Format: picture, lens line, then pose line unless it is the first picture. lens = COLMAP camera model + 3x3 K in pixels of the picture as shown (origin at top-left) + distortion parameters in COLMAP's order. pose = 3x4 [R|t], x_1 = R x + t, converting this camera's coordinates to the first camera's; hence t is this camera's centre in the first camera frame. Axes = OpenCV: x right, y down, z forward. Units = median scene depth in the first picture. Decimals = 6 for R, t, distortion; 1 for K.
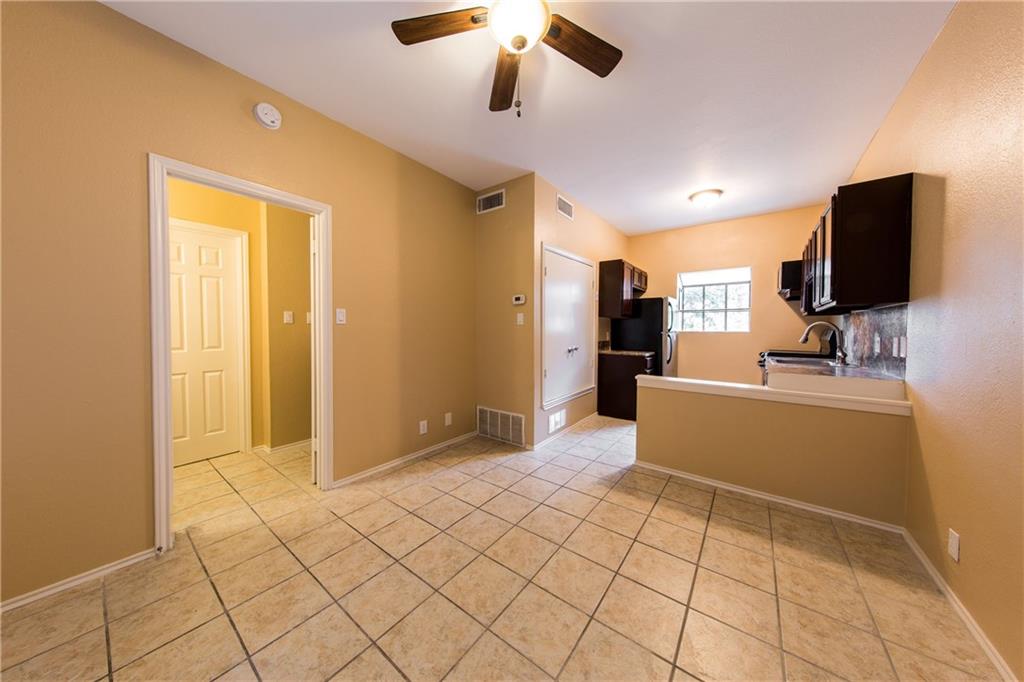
lens RADIAL K [[323.7, 0, 501.8], [0, 323.7, 337.0], [0, 0, 1]] dist [0.000790, 0.000001]
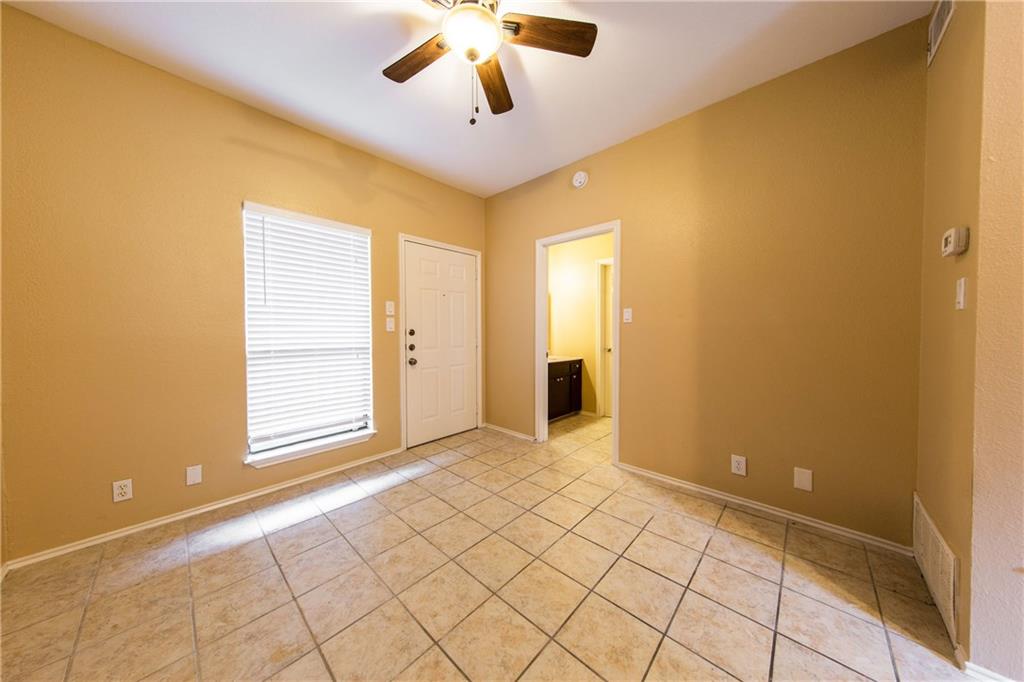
lens RADIAL K [[323.7, 0, 509.1], [0, 323.7, 335.9], [0, 0, 1]] dist [0.000790, 0.000001]
pose [[-0.088535, 0.018183, -0.995907, 0.677398], [-0.025802, 0.999456, 0.020541, -0.007424], [0.995739, 0.027515, -0.088018, 0.746136]]
